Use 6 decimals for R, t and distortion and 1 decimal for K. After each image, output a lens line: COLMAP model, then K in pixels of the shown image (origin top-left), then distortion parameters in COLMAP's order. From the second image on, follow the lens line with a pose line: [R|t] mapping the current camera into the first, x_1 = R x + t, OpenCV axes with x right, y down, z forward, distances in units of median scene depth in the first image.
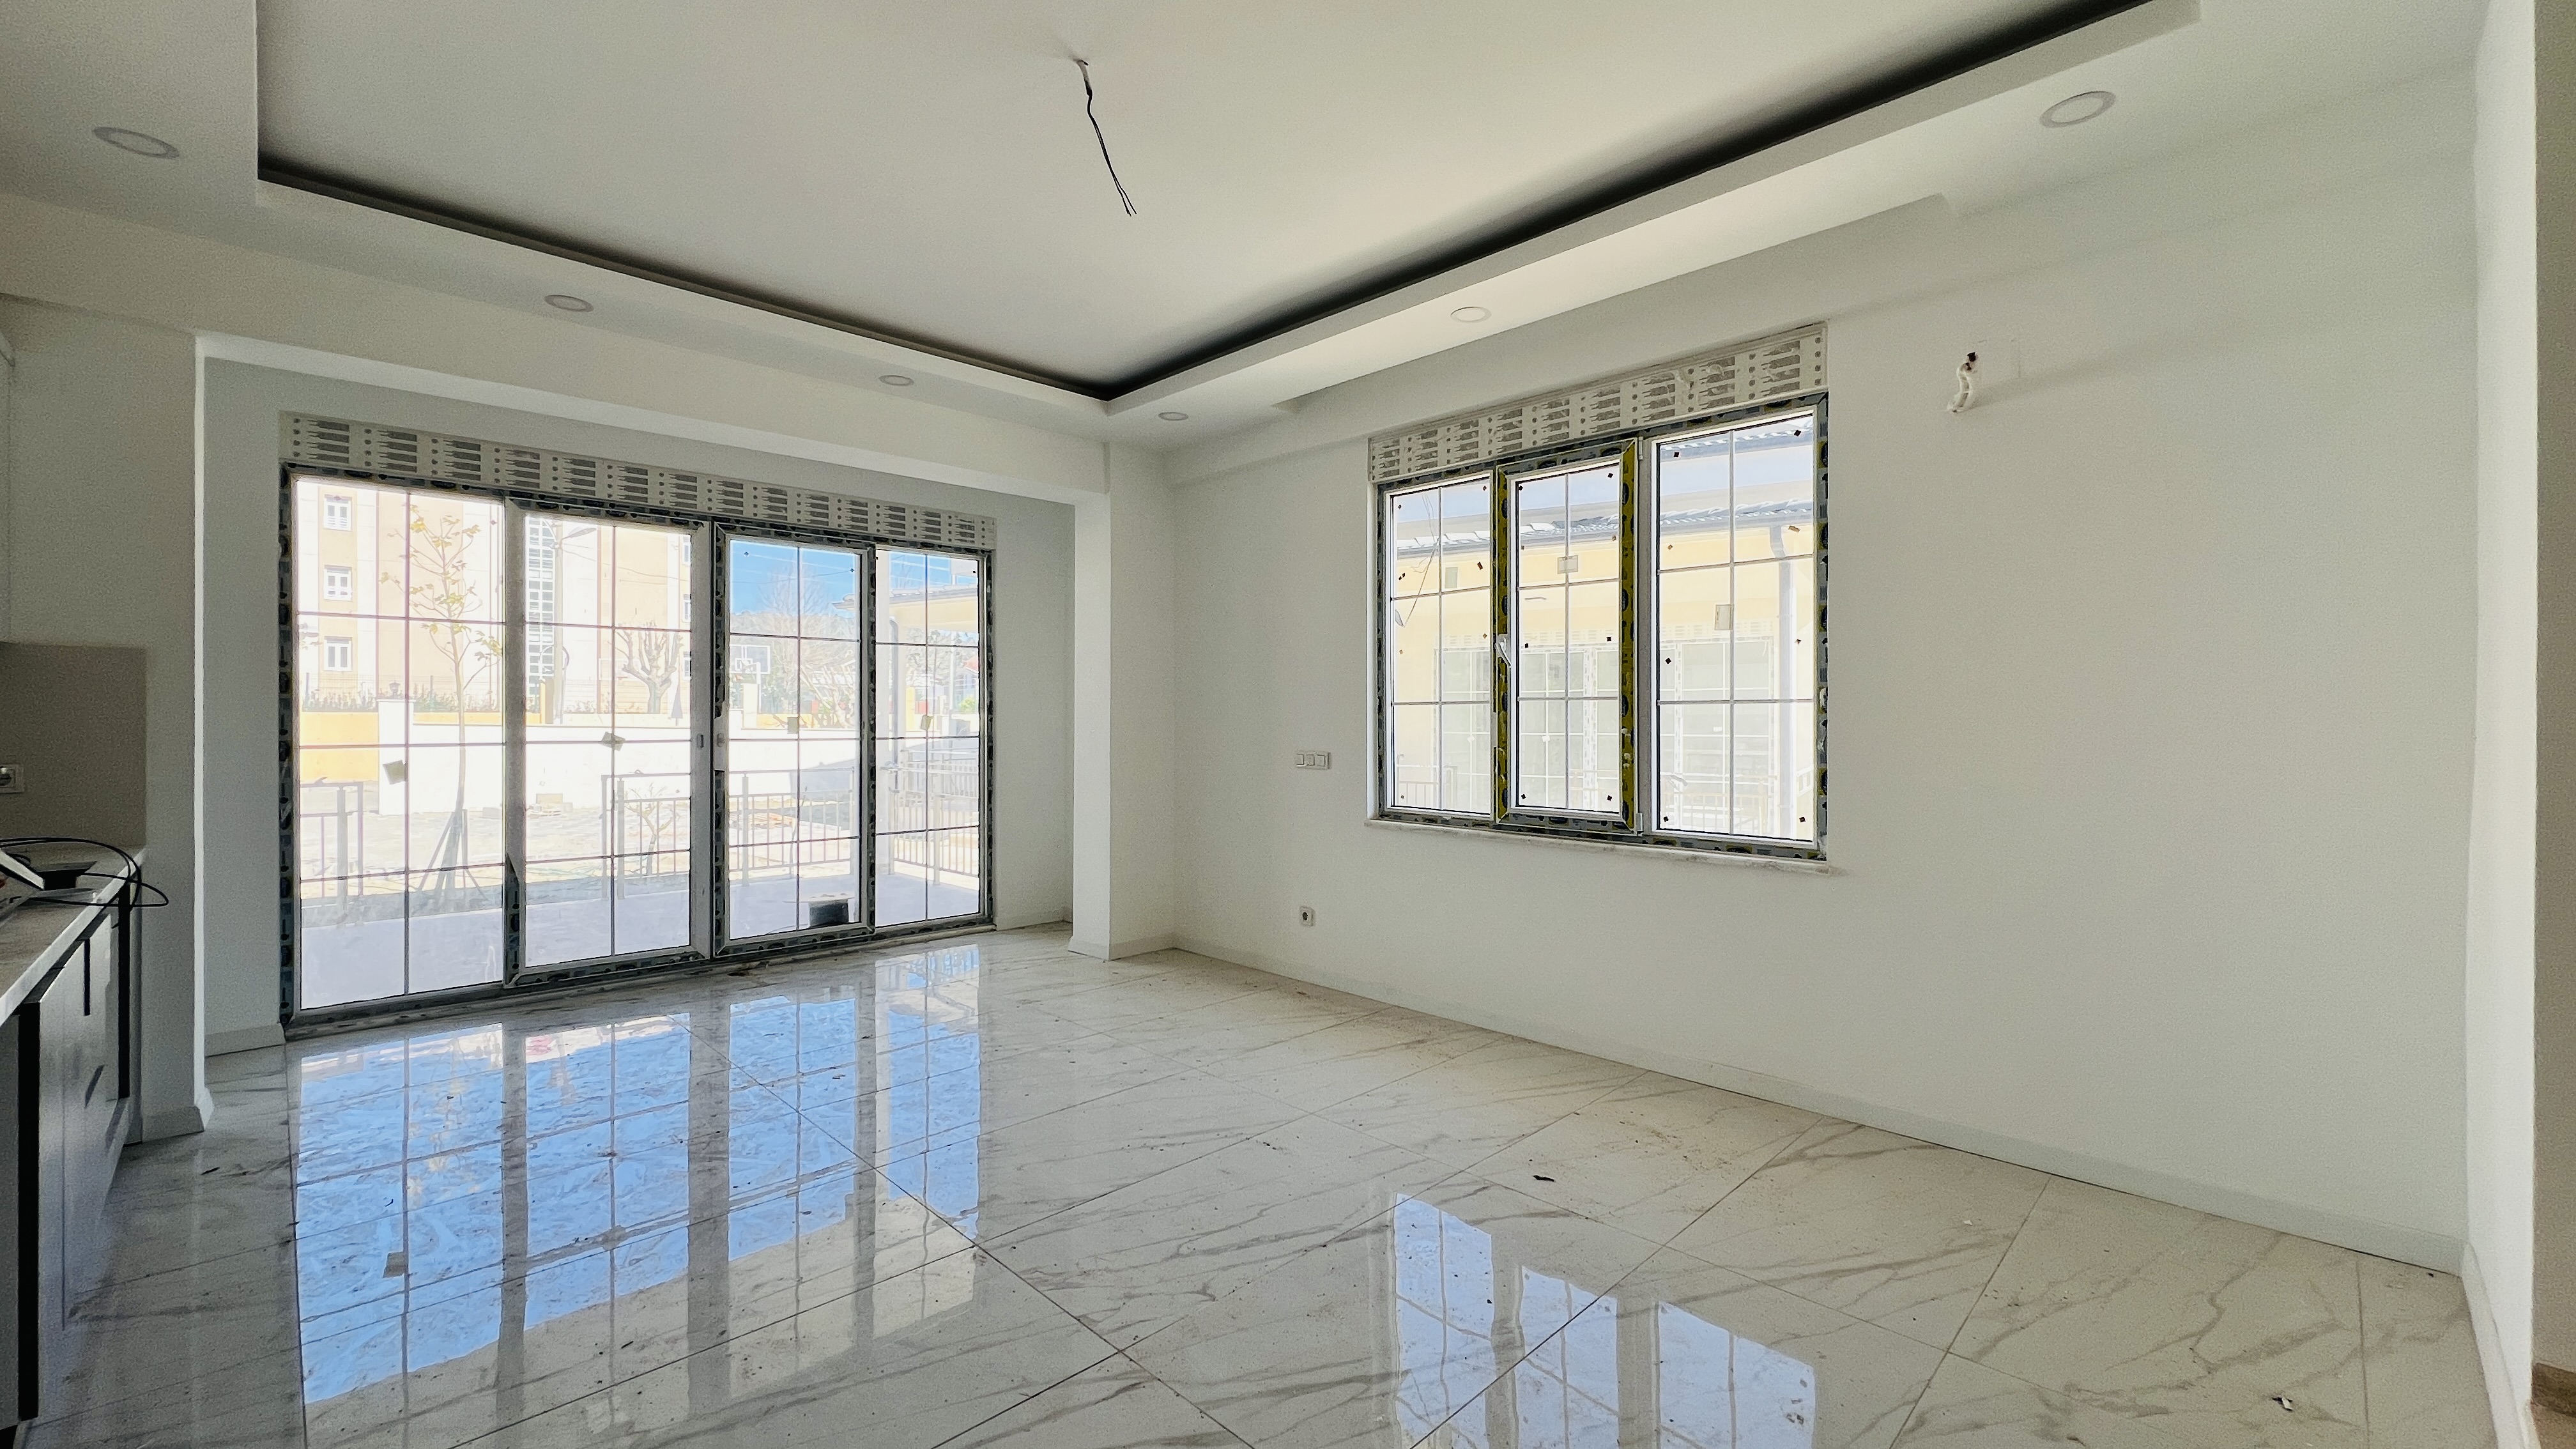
lens RADIAL K [[1028.4, 0, 1279.2], [0, 1028.4, 718.0], [0, 0, 1]] dist [-0.001590, 0.000067]
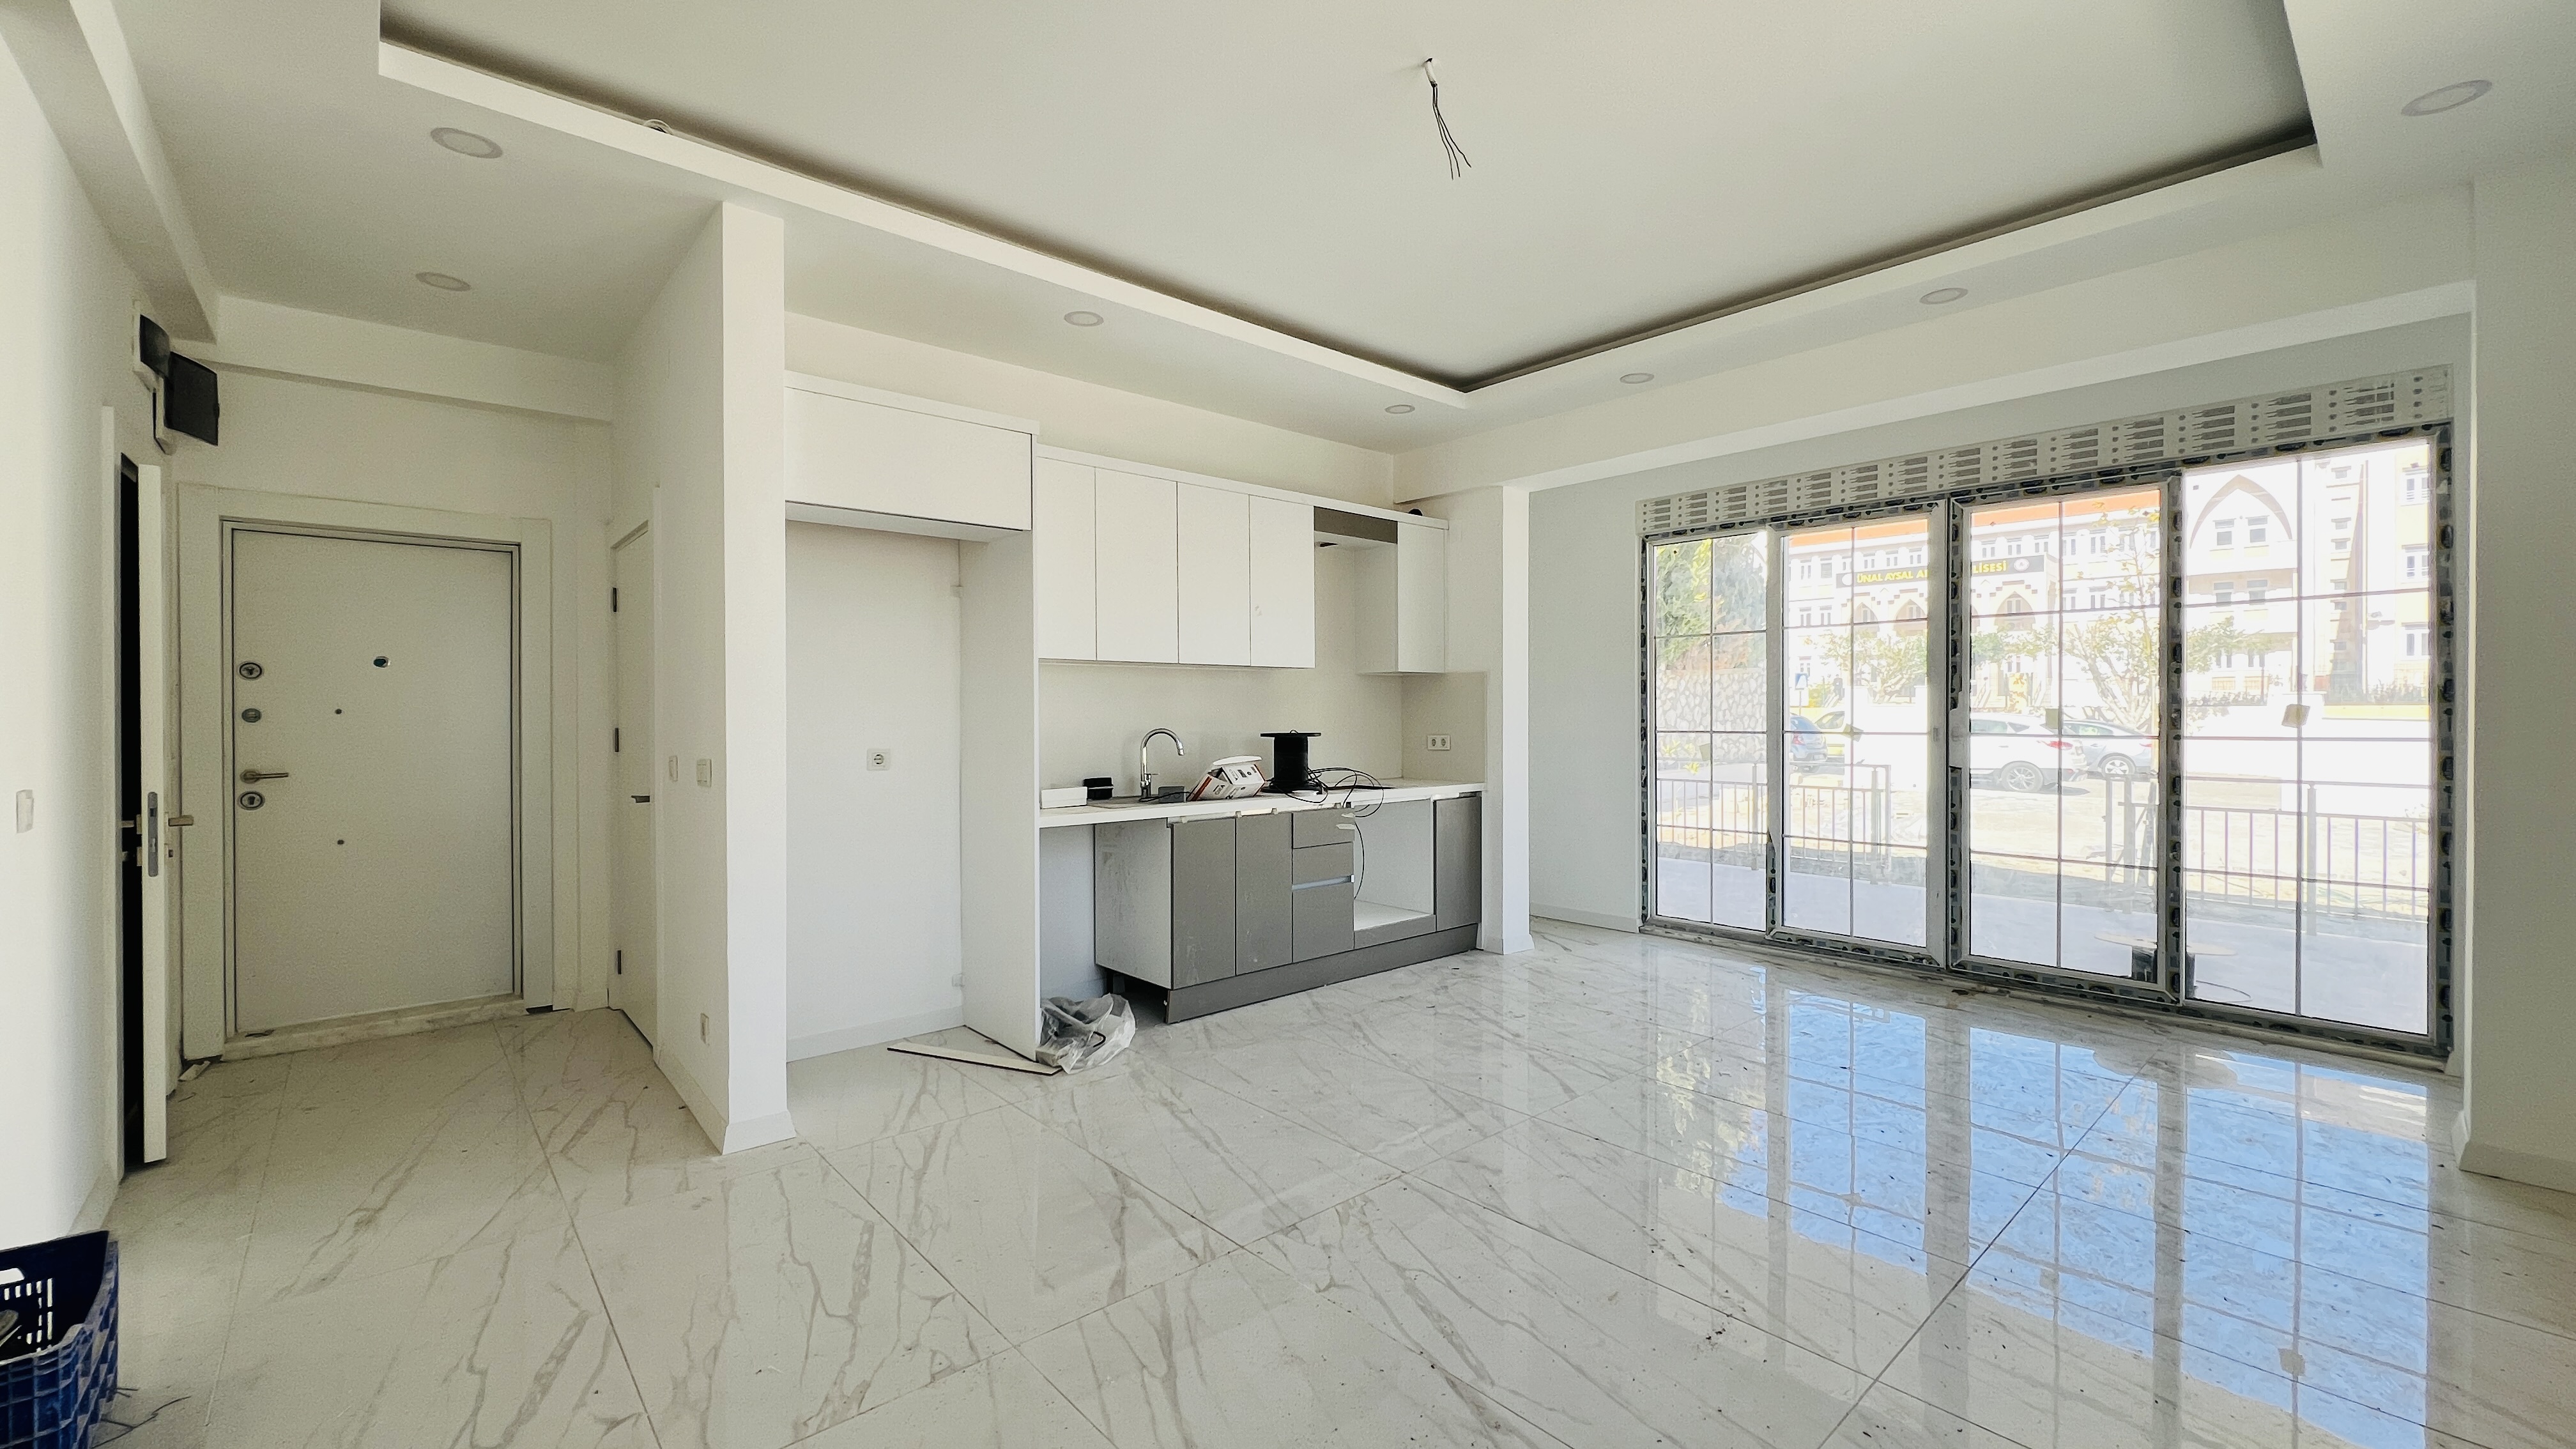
lens RADIAL K [[1028.4, 0, 1279.2], [0, 1028.4, 718.0], [0, 0, 1]] dist [-0.001590, 0.000067]
pose [[-0.055914, 0.003032, -0.998431, 0.418166], [0.002250, 0.999993, 0.002911, 0.003177], [0.998433, -0.002084, -0.055920, 0.457073]]
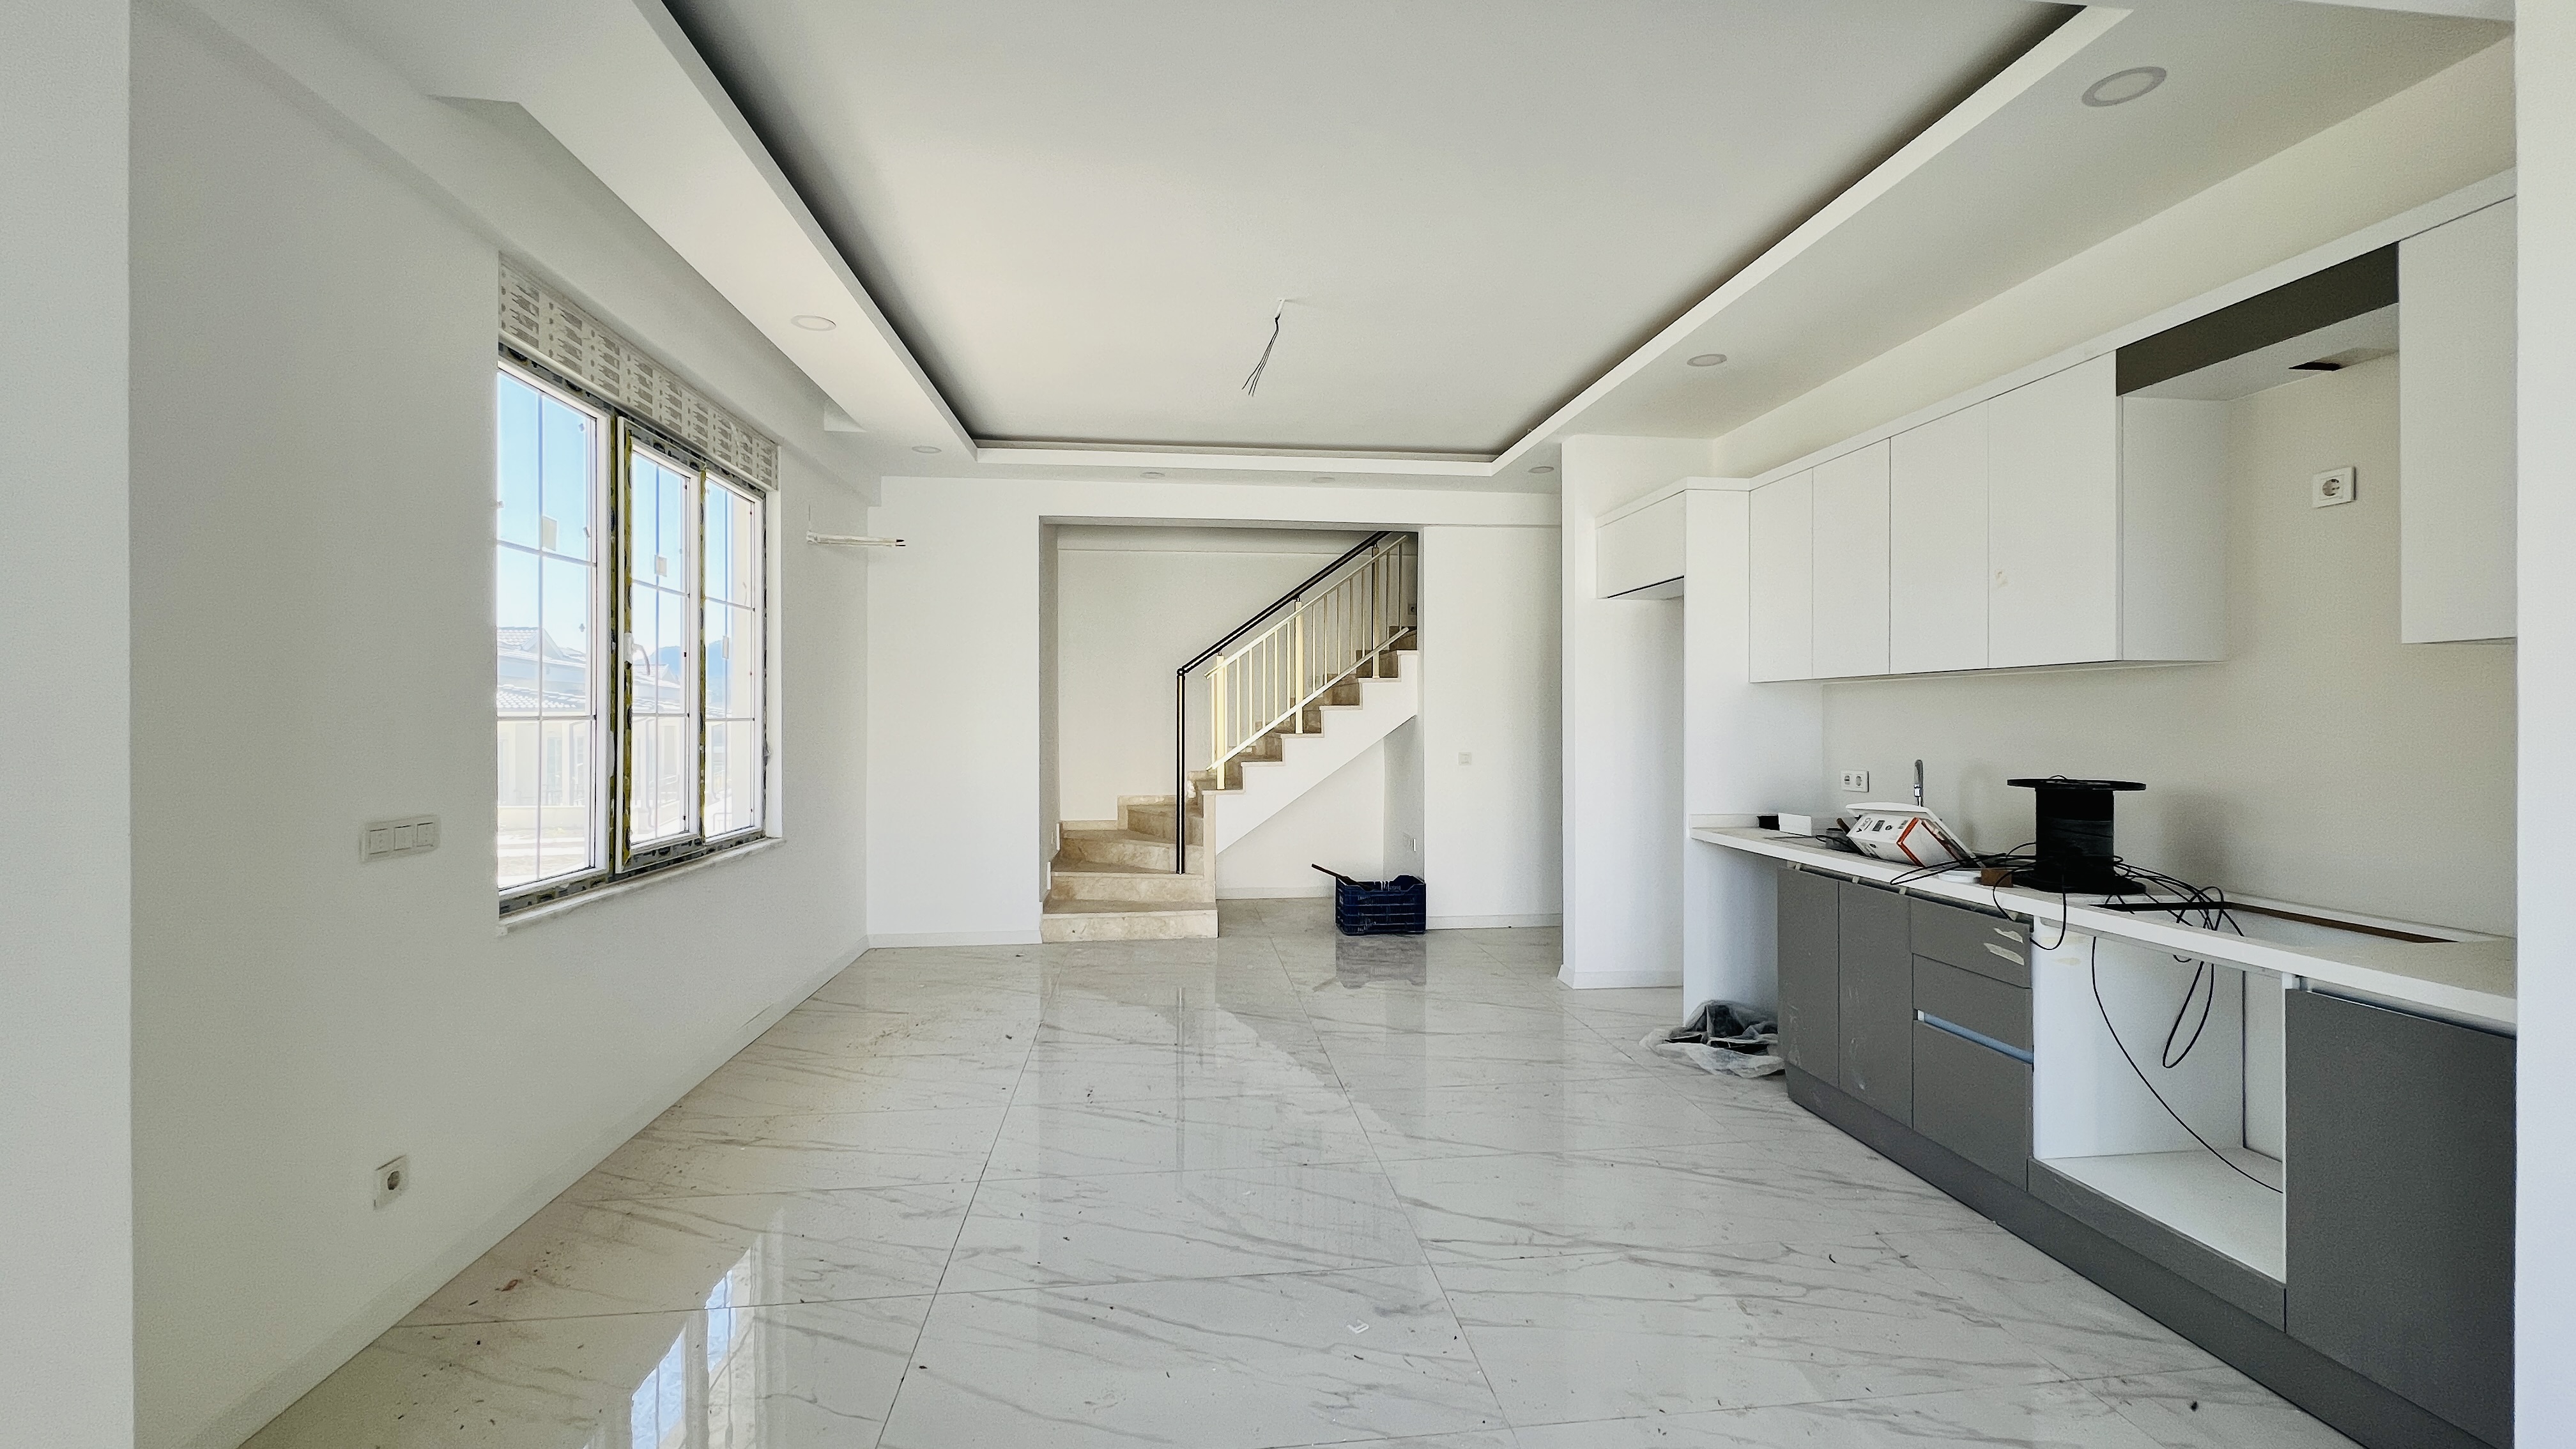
lens RADIAL K [[1028.4, 0, 1279.2], [0, 1028.4, 718.0], [0, 0, 1]] dist [-0.001590, 0.000067]
pose [[-0.788506, -0.000068, 0.615027, -0.560160], [0.000562, 0.999999, 0.000830, -0.013529], [-0.615027, 0.001000, -0.788506, 1.102365]]
